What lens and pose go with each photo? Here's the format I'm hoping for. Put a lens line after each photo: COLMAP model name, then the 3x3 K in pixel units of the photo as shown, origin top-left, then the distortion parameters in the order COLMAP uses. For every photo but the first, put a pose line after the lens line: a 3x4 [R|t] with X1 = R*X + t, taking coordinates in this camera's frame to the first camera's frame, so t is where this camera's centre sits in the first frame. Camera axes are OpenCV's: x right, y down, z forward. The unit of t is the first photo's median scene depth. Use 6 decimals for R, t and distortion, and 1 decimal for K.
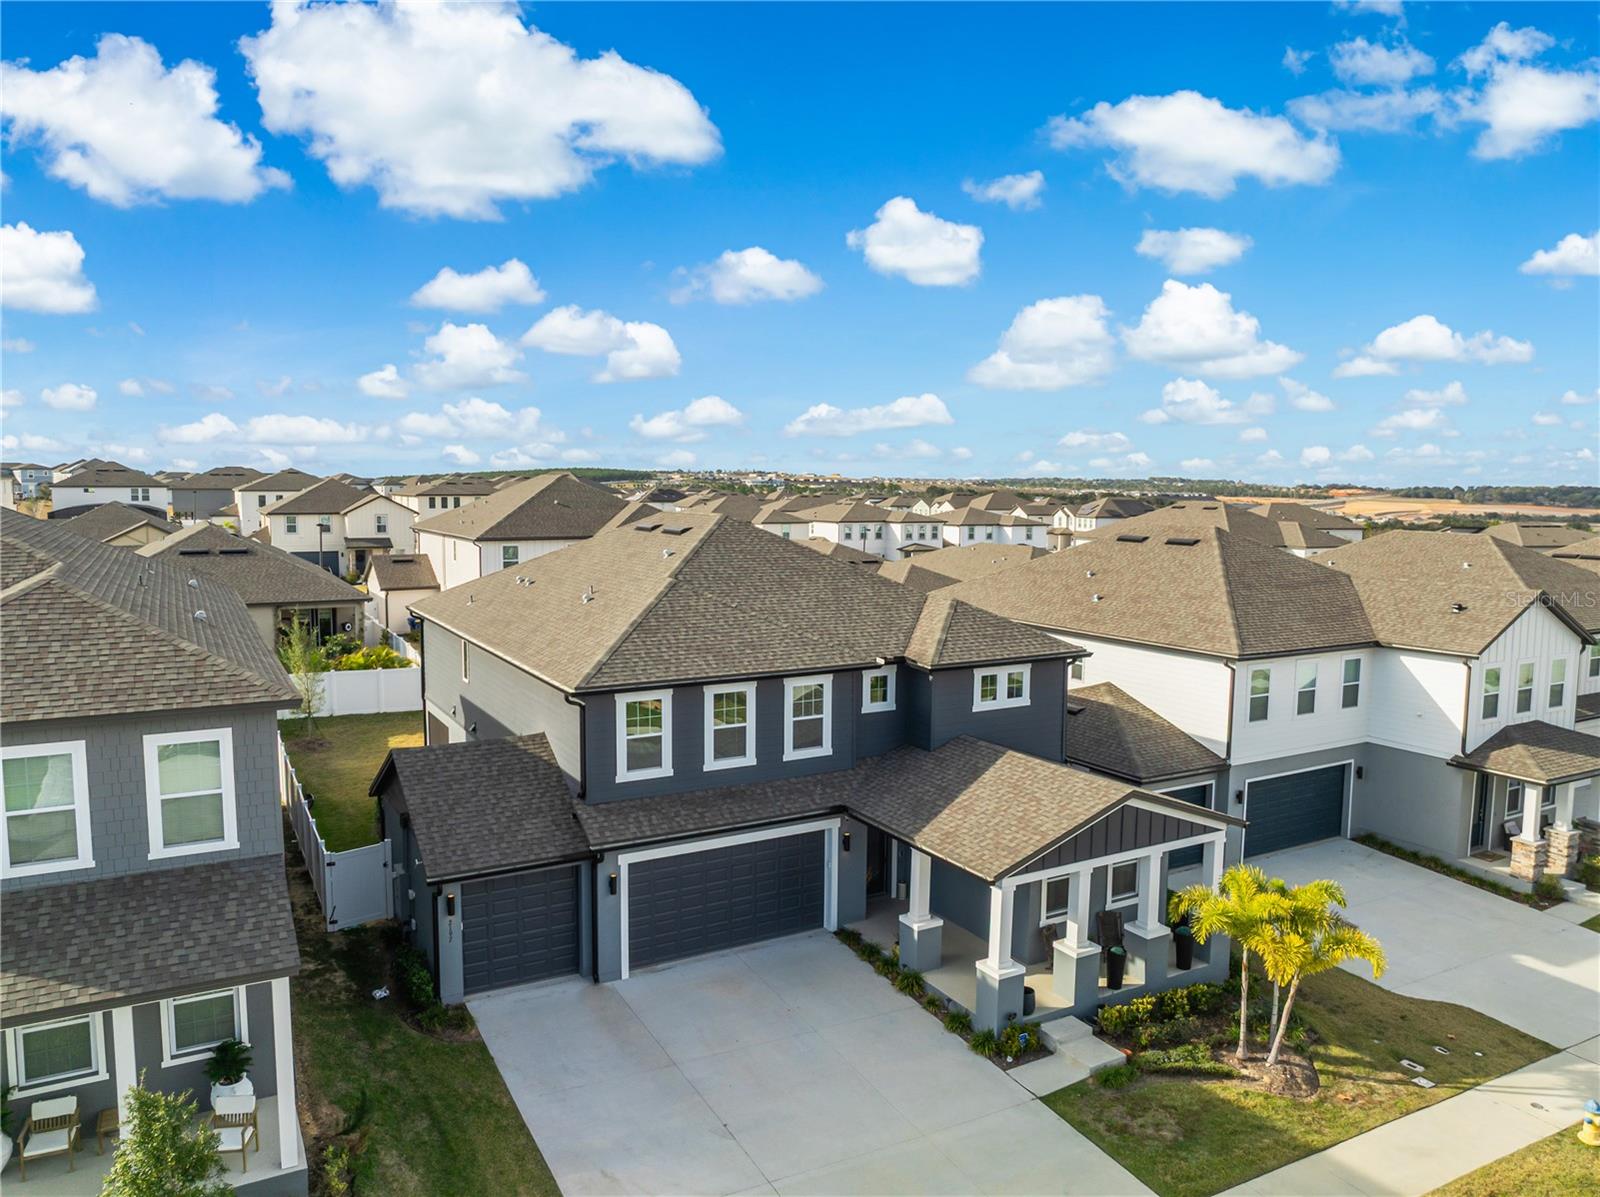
lens RADIAL K [[1120.4, 0, 801.7], [0, 1120.4, 602.6], [0, 0, 1]] dist [-0.033451, 0.002061]
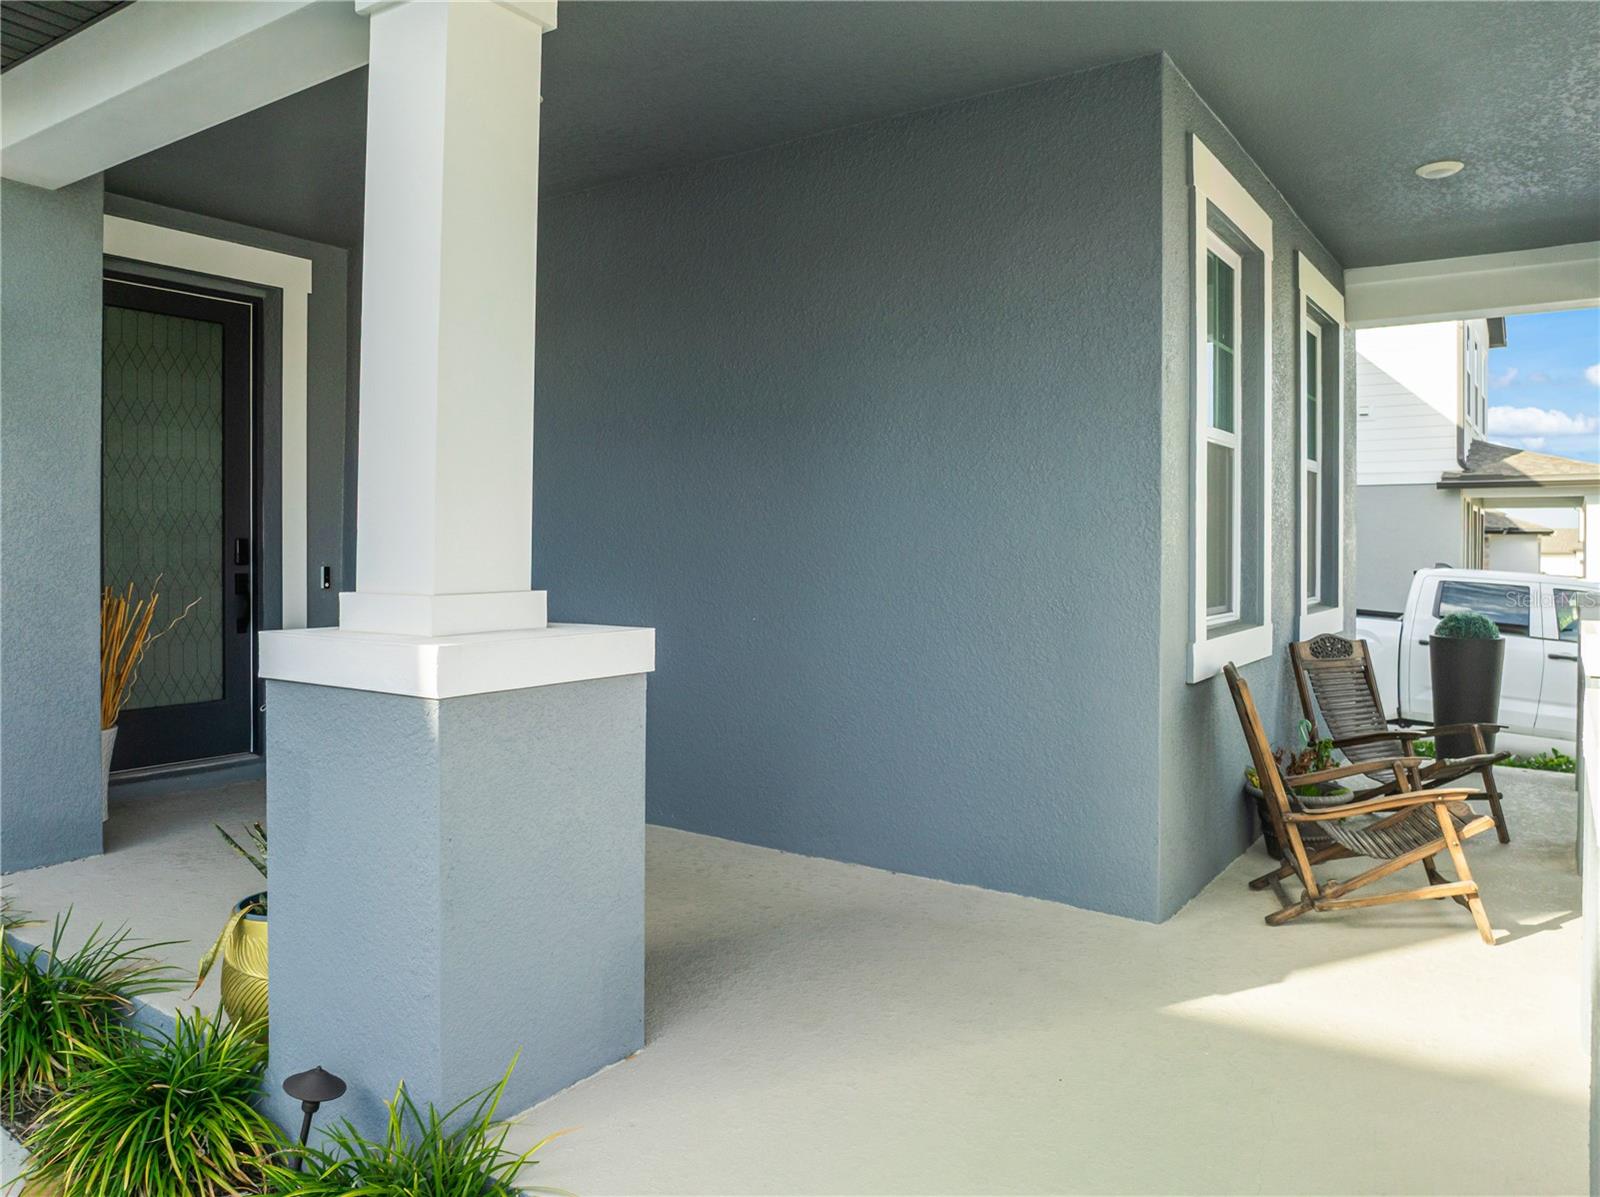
lens RADIAL K [[1142.9, 0, 801.8], [0, 1142.9, 562.0], [0, 0, 1]] dist [-0.029665, 0.008608]
pose [[0.893881, -0.008977, 0.448215, 0.087329], [0.049678, 0.995625, -0.079133, 0.293146], [-0.445544, 0.093002, 0.890416, 0.900653]]
